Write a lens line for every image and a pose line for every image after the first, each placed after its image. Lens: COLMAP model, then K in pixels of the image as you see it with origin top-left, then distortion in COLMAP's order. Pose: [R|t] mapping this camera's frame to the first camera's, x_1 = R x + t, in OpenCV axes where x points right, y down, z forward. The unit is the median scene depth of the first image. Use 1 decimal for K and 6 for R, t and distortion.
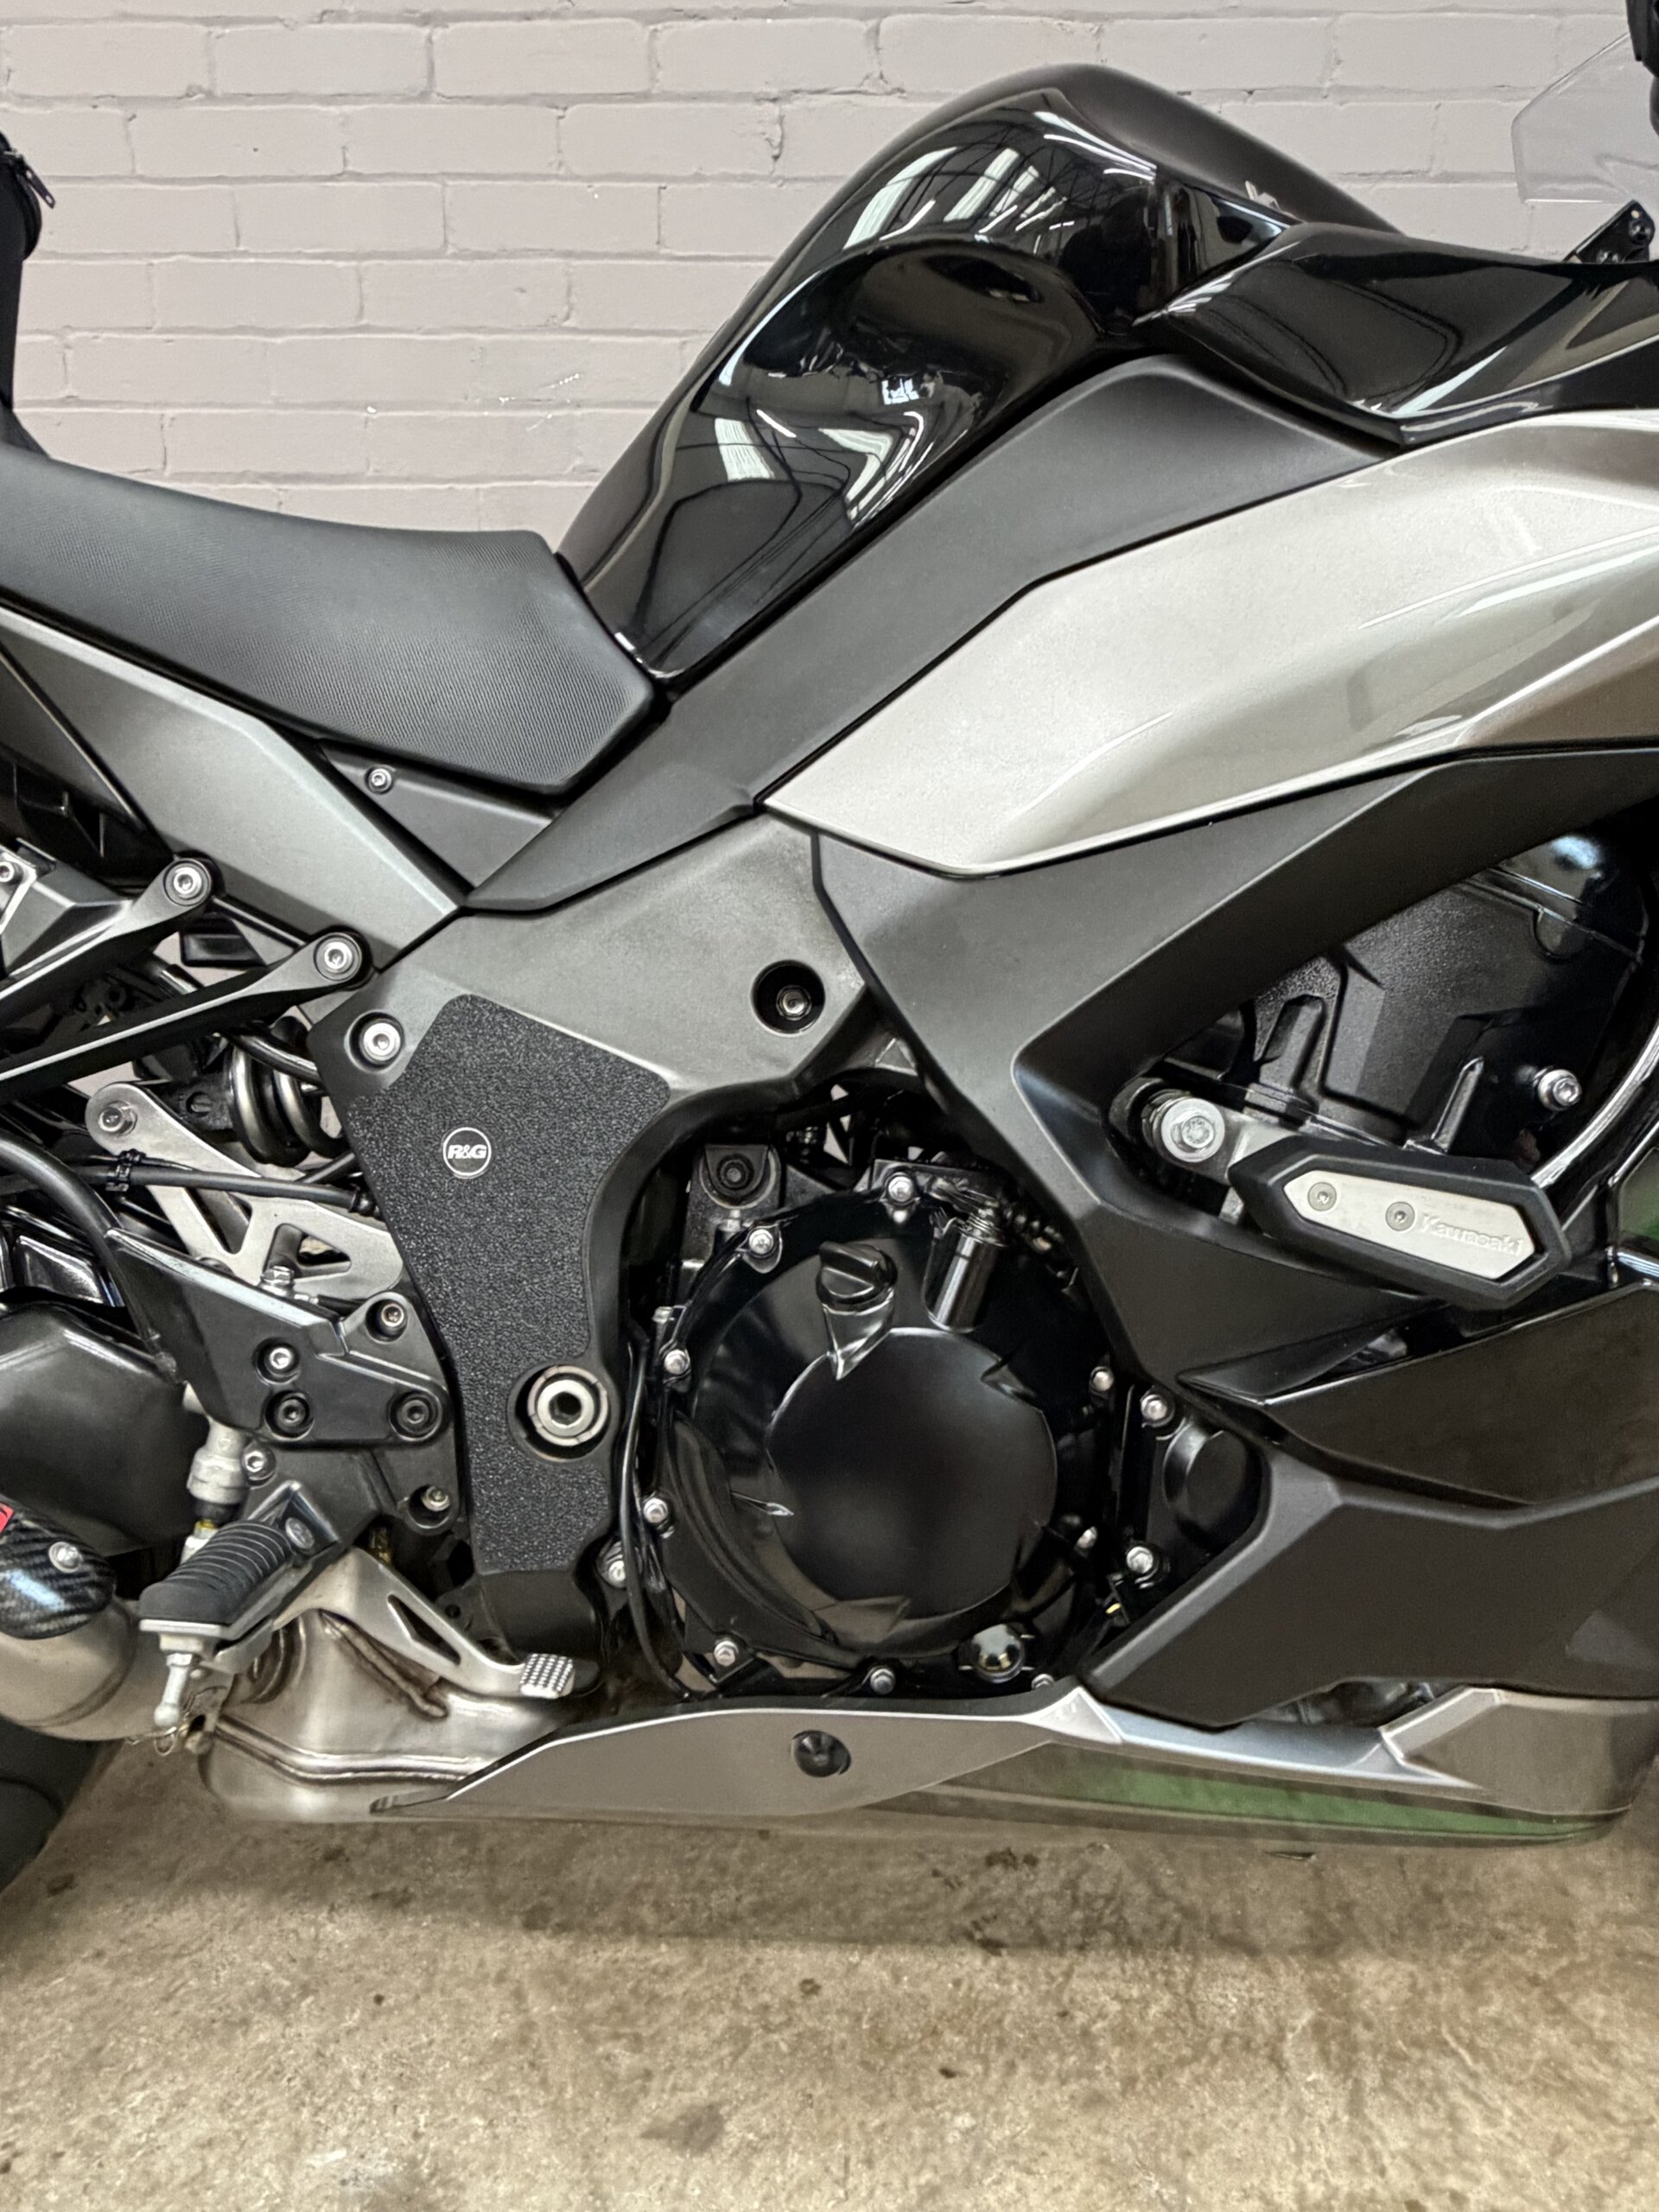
lens RADIAL K [[1486.0, 0, 825.8], [0, 1486.0, 1074.4], [0, 0, 1]] dist [-0.002944, 0.002760]
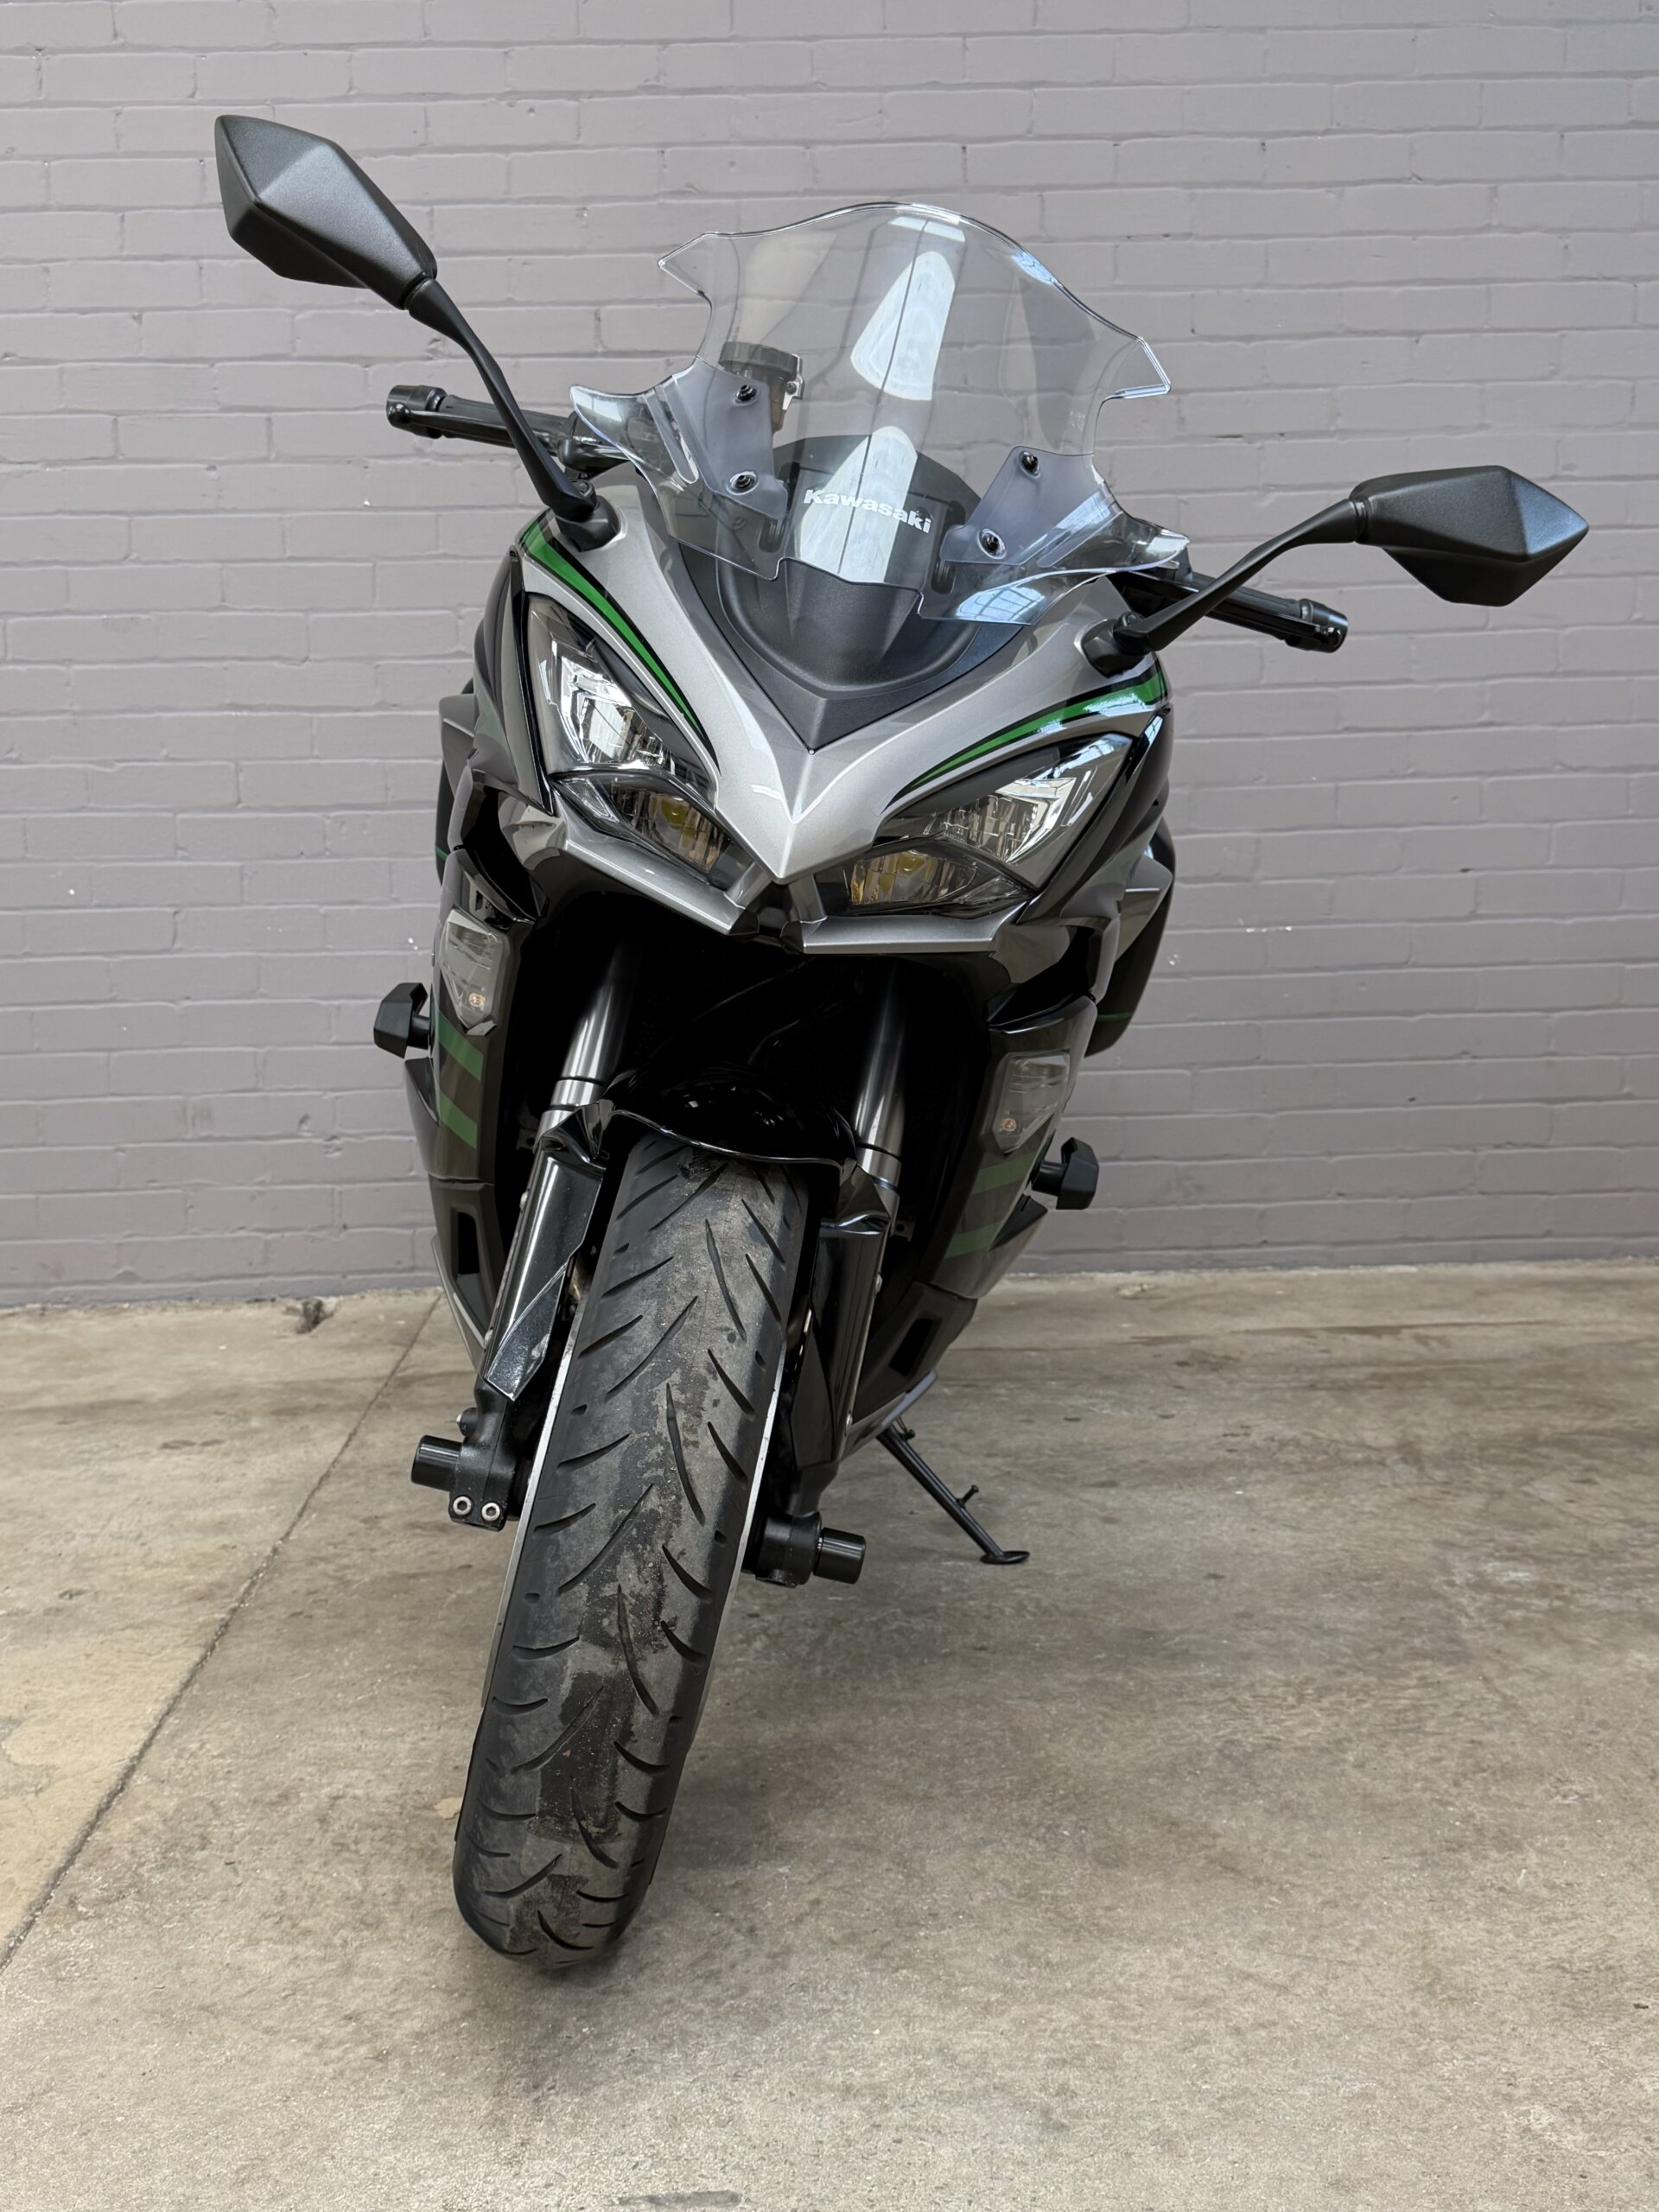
lens RADIAL K [[2316.1, 0, 823.5], [0, 2316.1, 1112.0], [0, 0, 1]] dist [0.041184, 0.000000]
pose [[0.997538, -0.041403, 0.056603, -0.591176], [0.049980, 0.985908, -0.159646, 0.635331], [-0.049196, 0.162082, 0.985550, -2.072889]]
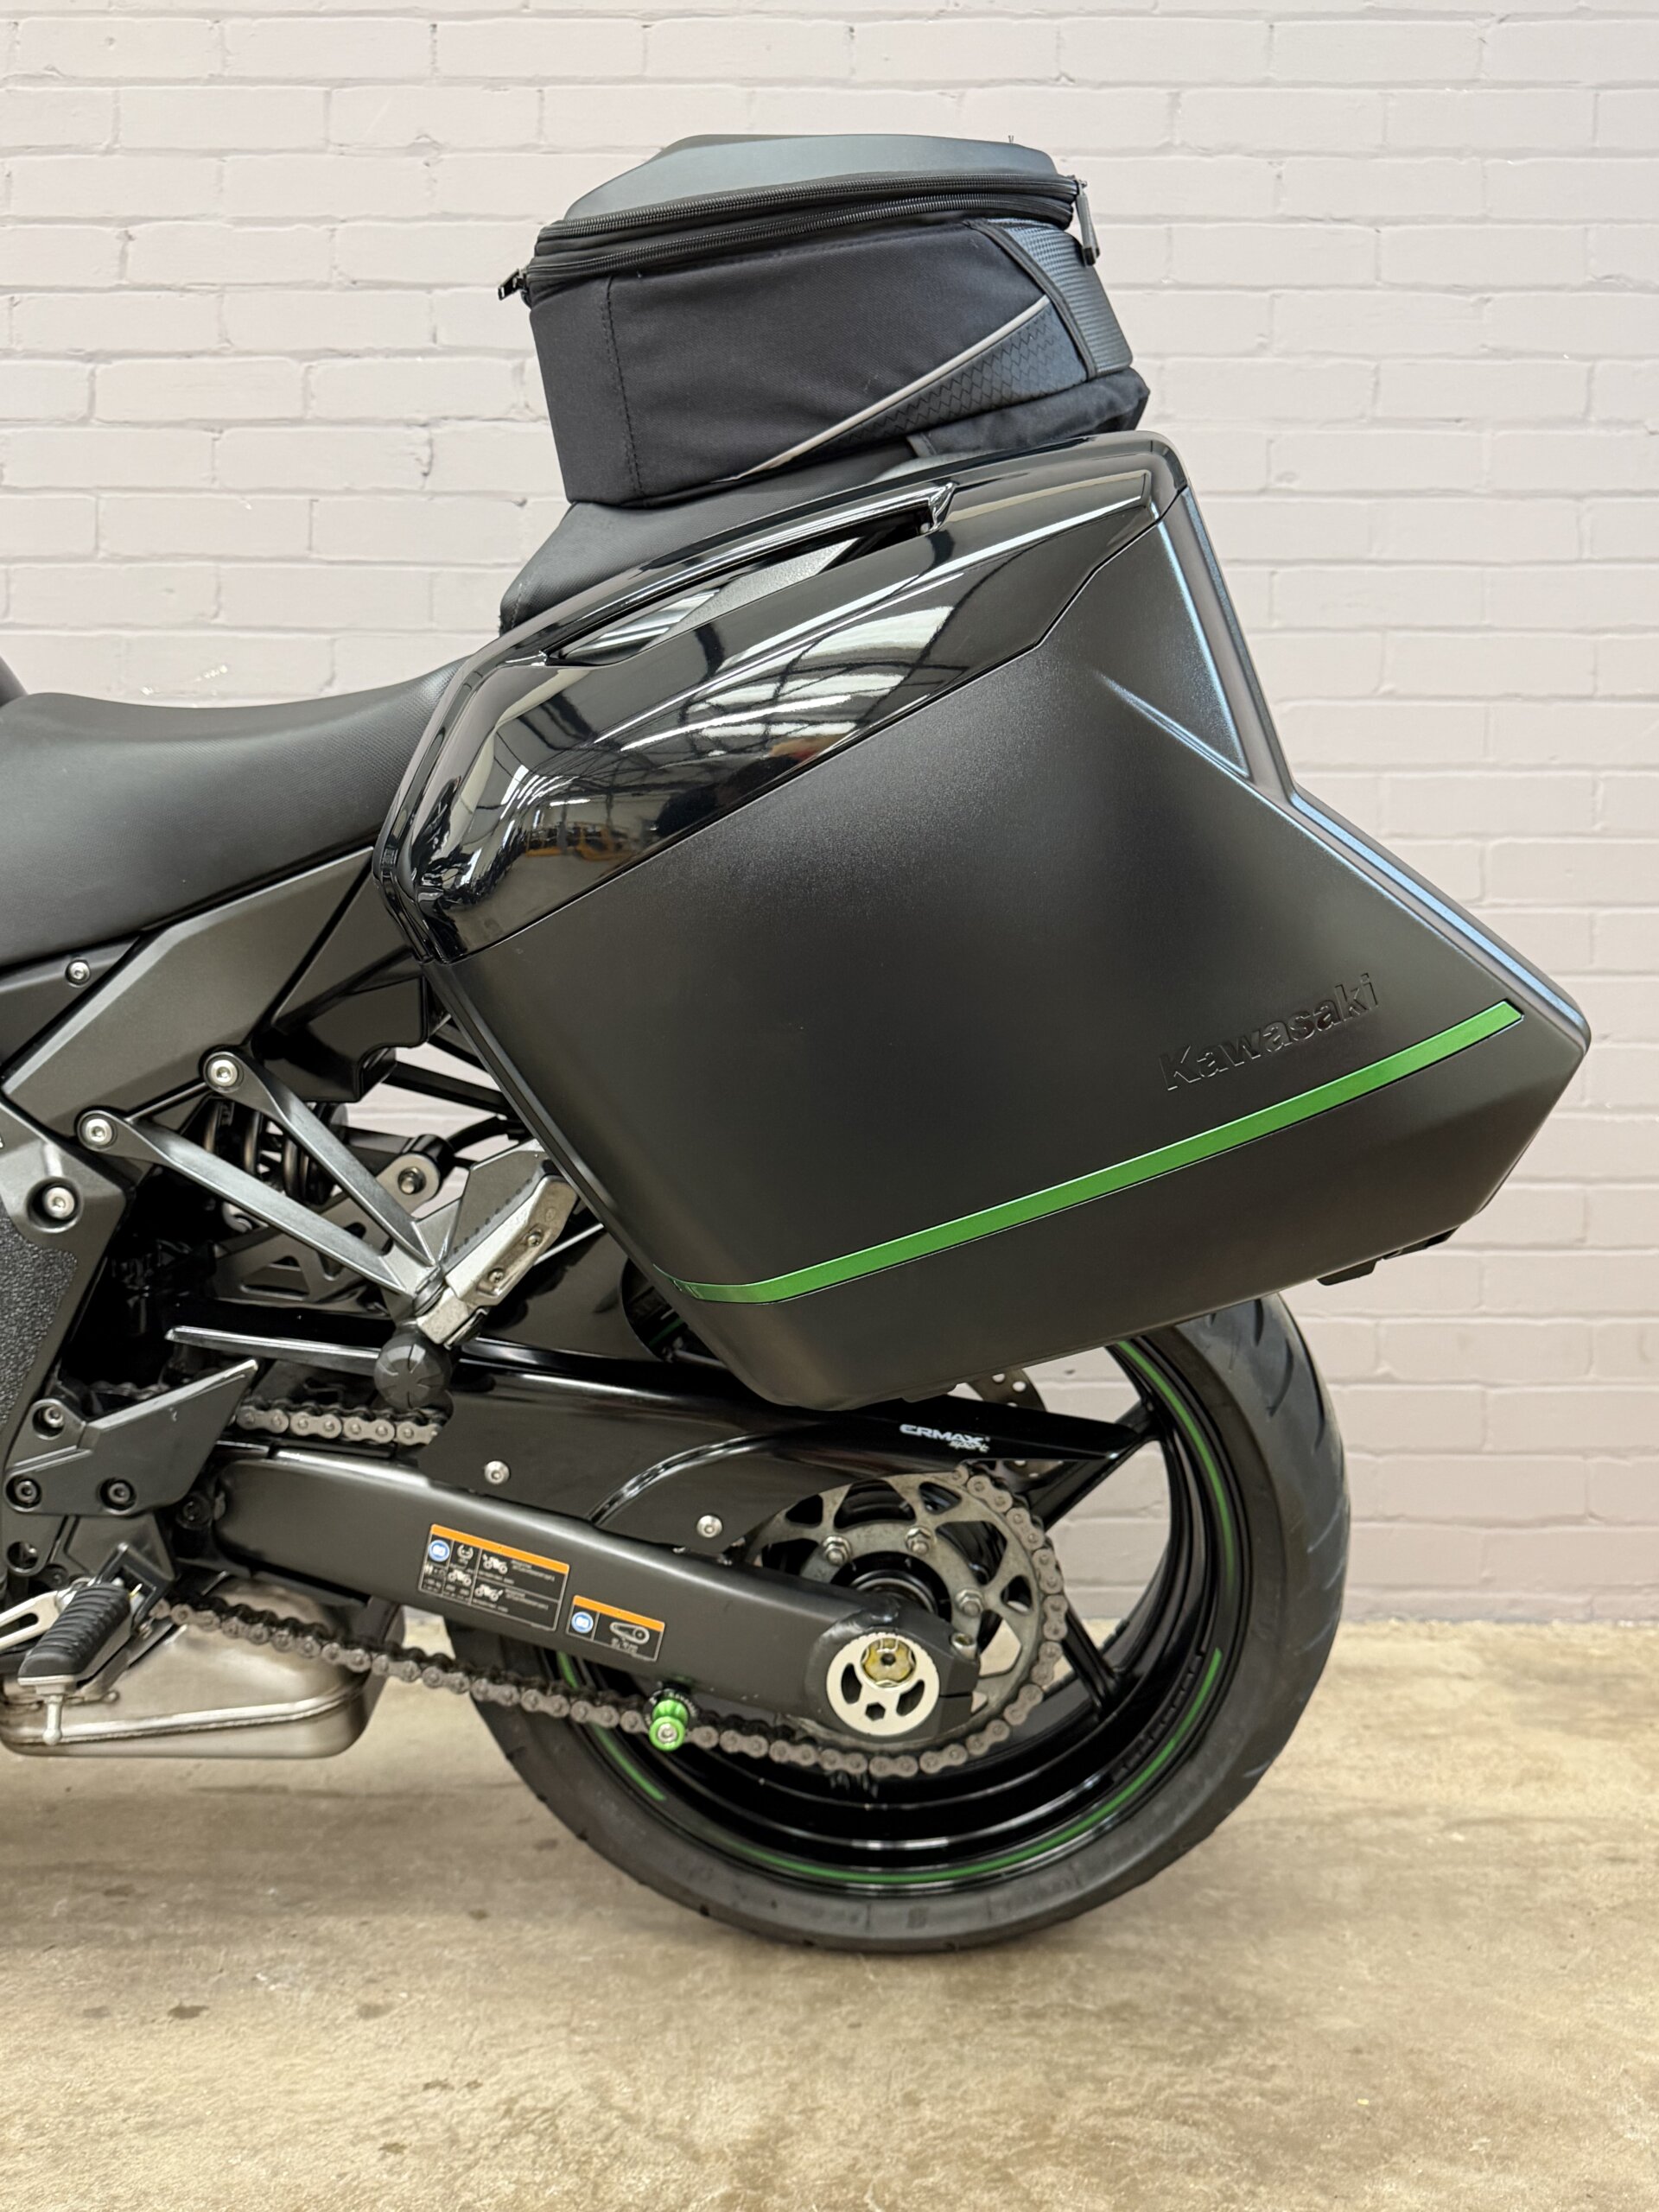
lens RADIAL K [[1935.6, 0, 825.2], [0, 1935.6, 1103.7], [0, 0, 1]] dist [0.012758, -0.021473]
pose [[0.999361, -0.007499, 0.034936, 0.349799], [0.017041, 0.959394, -0.281554, 0.333471], [-0.031406, 0.281969, 0.958909, -0.315032]]
